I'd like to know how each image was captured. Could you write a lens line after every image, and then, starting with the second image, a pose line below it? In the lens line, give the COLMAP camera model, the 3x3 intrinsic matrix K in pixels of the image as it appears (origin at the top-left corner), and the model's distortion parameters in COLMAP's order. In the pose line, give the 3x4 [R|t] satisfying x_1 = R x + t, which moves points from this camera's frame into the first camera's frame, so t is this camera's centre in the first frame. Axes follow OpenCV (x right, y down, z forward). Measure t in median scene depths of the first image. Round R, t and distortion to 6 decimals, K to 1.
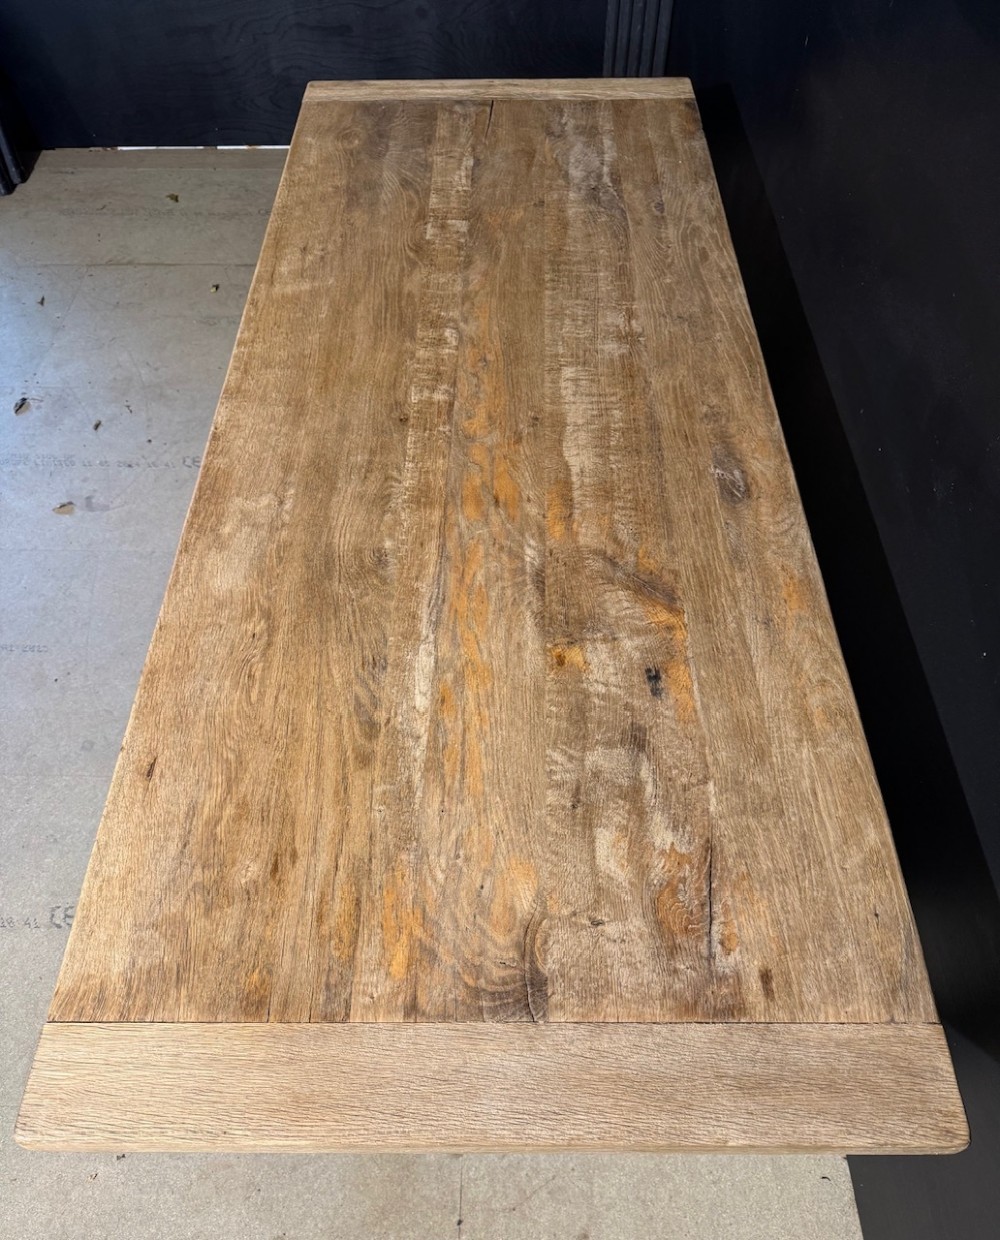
lens RADIAL K [[928.5, 0, 502.9], [0, 928.5, 676.0], [0, 0, 1]] dist [0.176108, -0.396627]
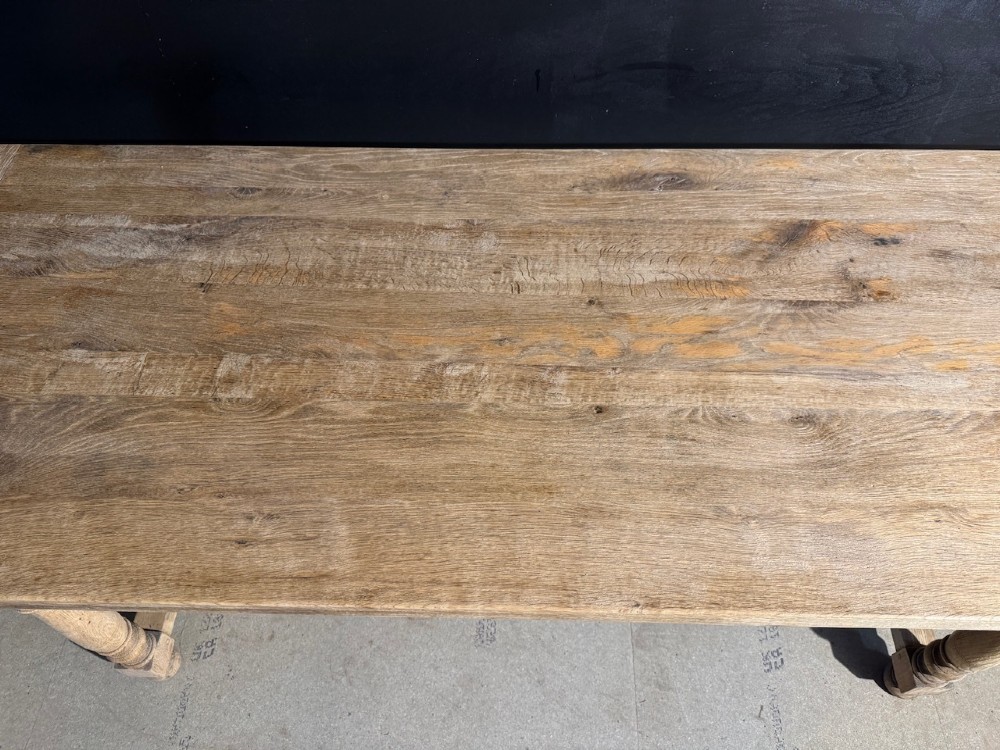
lens RADIAL K [[699.0, 0, 496.1], [0, 699.0, 369.8], [0, 0, 1]] dist [0.078945, -0.119833]
pose [[0.022631, -0.823606, 0.566711, -0.625701], [0.811995, 0.345832, 0.470174, -0.926234], [-0.583225, 0.449526, 0.676591, 0.740755]]
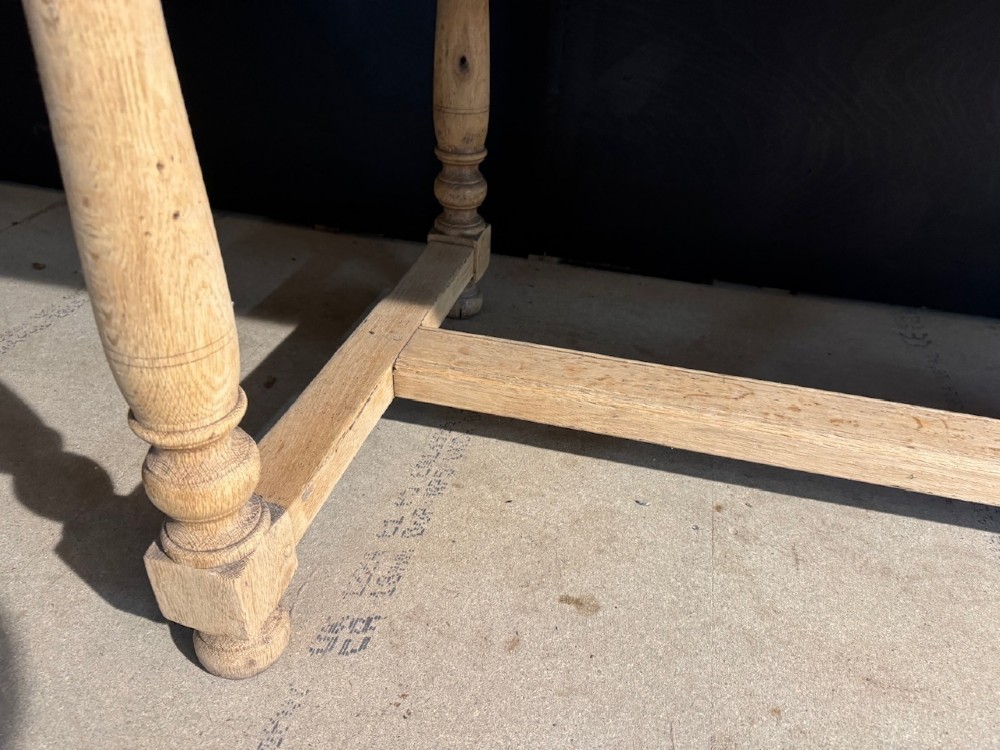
lens RADIAL K [[703.6, 0, 500.0], [0, 703.6, 375.0], [0, 0, 1]] dist [0.076932, -0.114823]
pose [[0.227587, -0.523300, 0.821195, -0.625402], [0.751838, 0.630367, 0.193331, -0.675131], [-0.618825, 0.573406, 0.536900, 1.850480]]
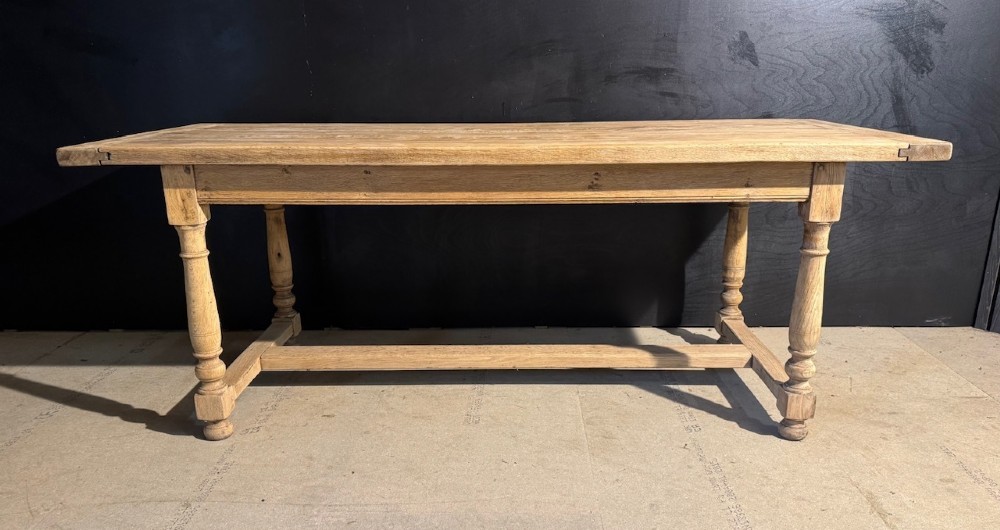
lens RADIAL K [[716.3, 0, 499.2], [0, 716.3, 296.0], [0, 0, 1]] dist [0.096714, -0.157891]
pose [[0.013278, -0.285488, 0.958290, -2.042103], [0.809934, 0.565083, 0.157124, -0.490348], [-0.586371, 0.774066, 0.238730, 1.234875]]
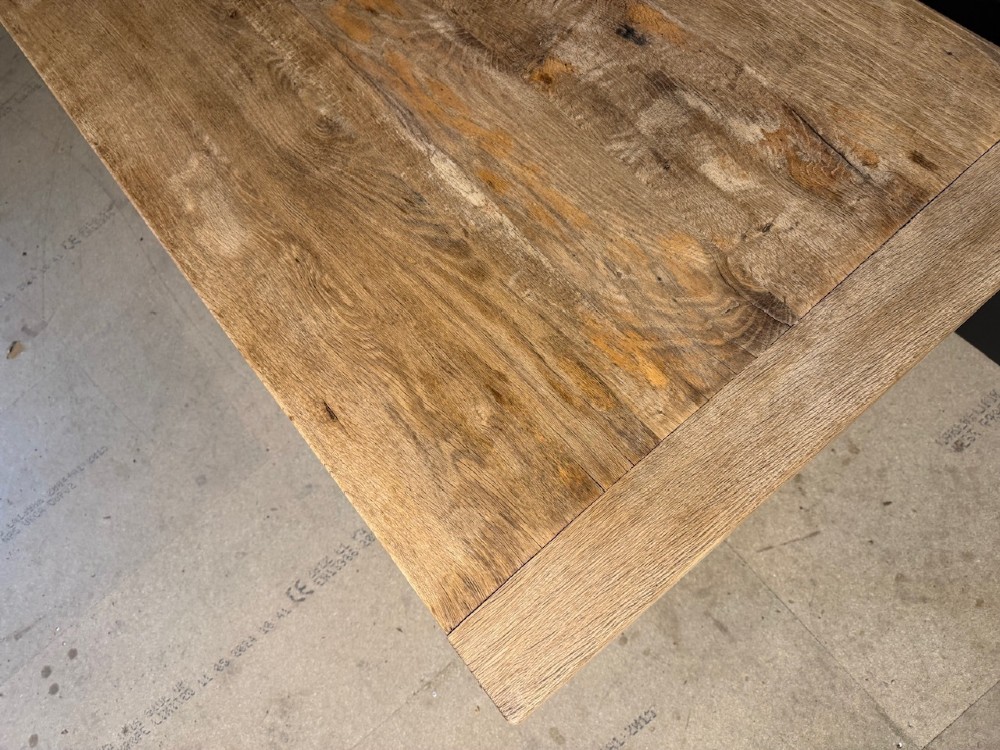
lens RADIAL K [[703.6, 0, 500.0], [0, 703.6, 375.0], [0, 0, 1]] dist [0.076932, -0.114823]
pose [[0.749096, -0.660780, 0.047163, -0.237937], [0.633434, 0.735299, 0.241033, 0.001149], [-0.193949, -0.150682, 0.969370, 0.222502]]
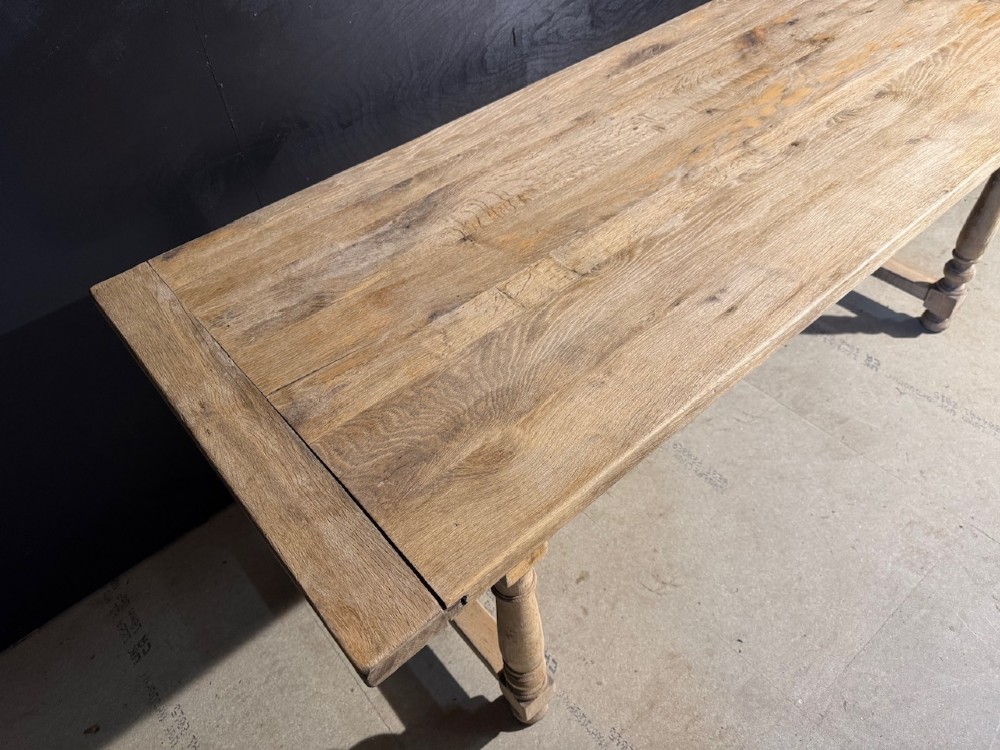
lens RADIAL K [[699.0, 0, 496.1], [0, 699.0, 369.8], [0, 0, 1]] dist [0.078945, -0.119833]
pose [[-0.645969, -0.510528, 0.567525, -0.708079], [0.658485, 0.003428, 0.752586, -1.639331], [-0.386162, 0.859854, 0.333961, 1.441872]]
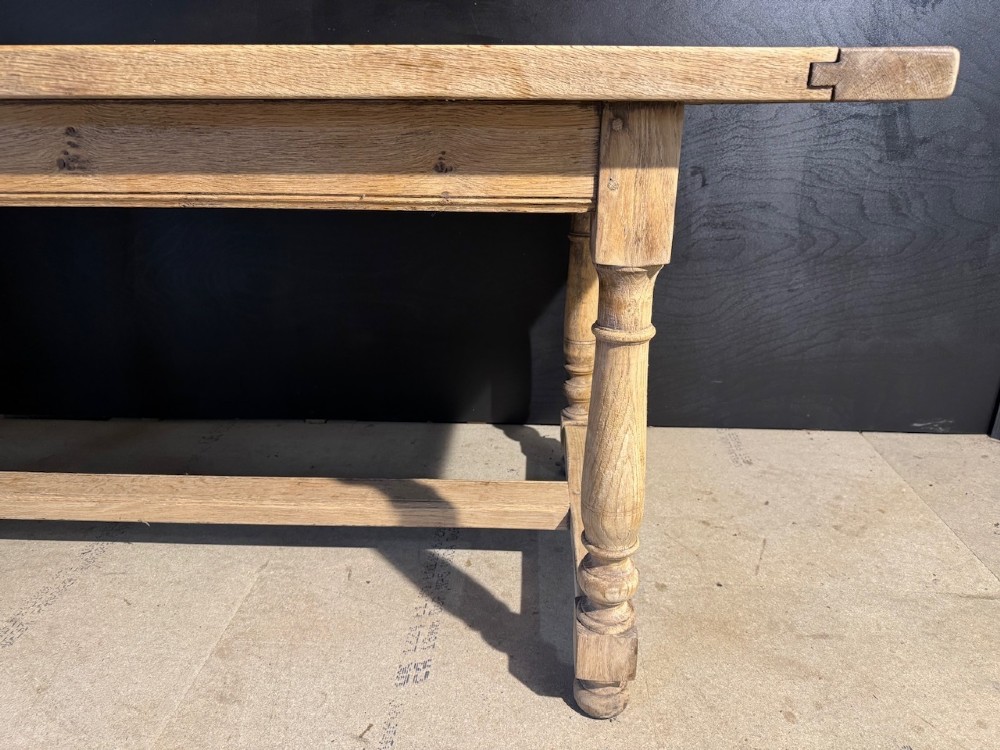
lens RADIAL K [[703.6, 0, 500.0], [0, 703.6, 375.0], [0, 0, 1]] dist [0.076932, -0.114823]
pose [[0.042358, -0.340698, 0.939218, -1.035286], [0.802817, 0.571182, 0.170988, 0.137395], [-0.594720, 0.746777, 0.297712, 1.014216]]
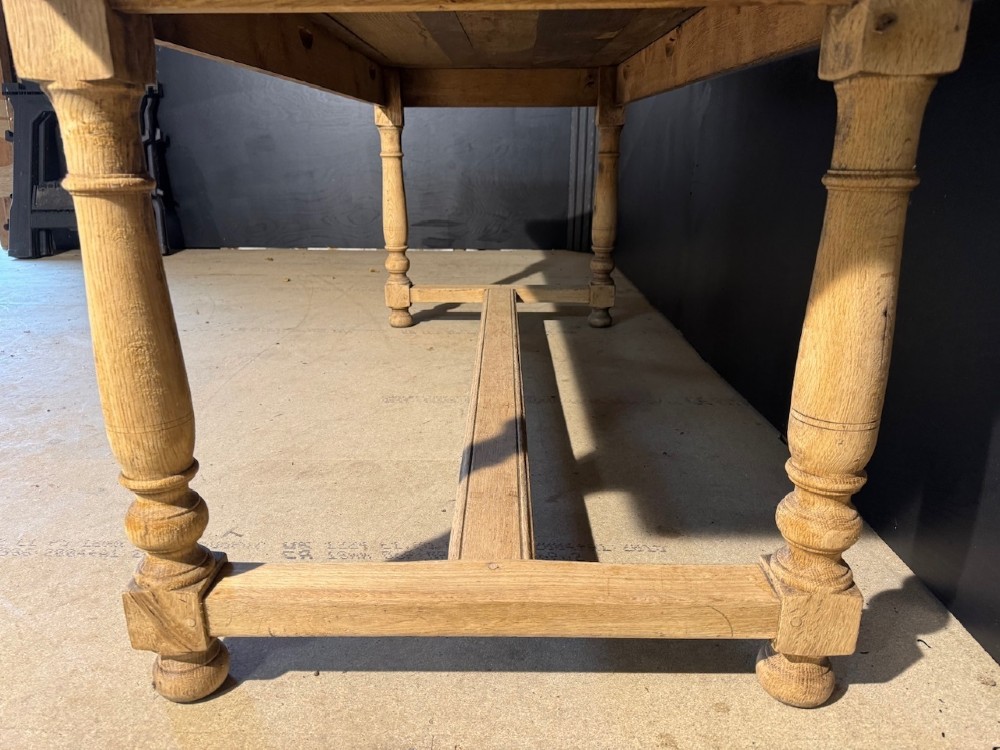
lens RADIAL K [[706.5, 0, 496.9], [0, 706.5, 379.3], [0, 0, 1]] dist [0.029838, -0.028641]
pose [[0.999970, 0.004456, -0.006323, 0.001601], [-0.007281, 0.818200, -0.574888, 0.802496], [0.002612, 0.574916, 0.818208, 0.741635]]
